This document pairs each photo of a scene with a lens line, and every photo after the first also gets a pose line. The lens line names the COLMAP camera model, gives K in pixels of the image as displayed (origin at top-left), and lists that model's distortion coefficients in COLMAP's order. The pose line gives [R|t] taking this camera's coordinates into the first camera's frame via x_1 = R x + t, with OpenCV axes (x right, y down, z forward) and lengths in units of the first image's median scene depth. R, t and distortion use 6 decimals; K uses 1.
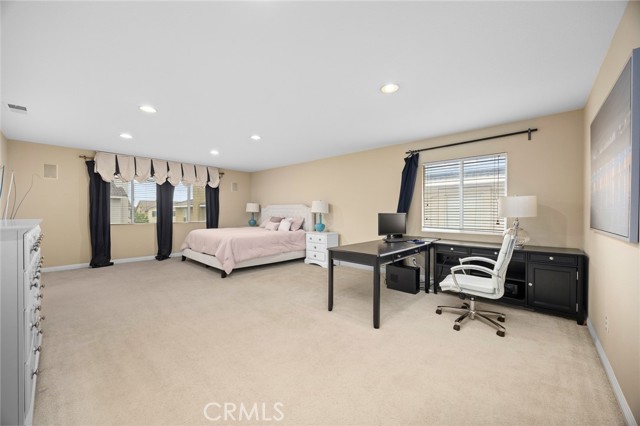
lens RADIAL K [[246.0, 0, 321.4], [0, 246.0, 213.4], [0, 0, 1]] dist [0.001226, -0.000933]
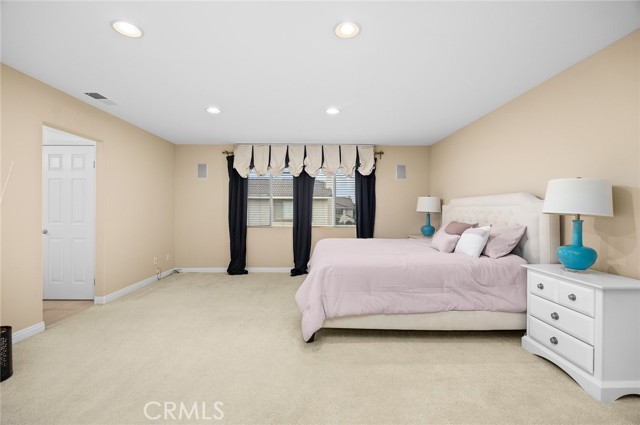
lens RADIAL K [[278.0, 0, 316.9], [0, 278.0, 213.1], [0, 0, 1]] dist [-0.020504, 0.001223]
pose [[0.684196, 0.002802, -0.729292, 0.022909], [-0.003978, 0.999992, 0.000109, -0.002784], [0.729287, 0.002827, 0.684202, 0.471964]]
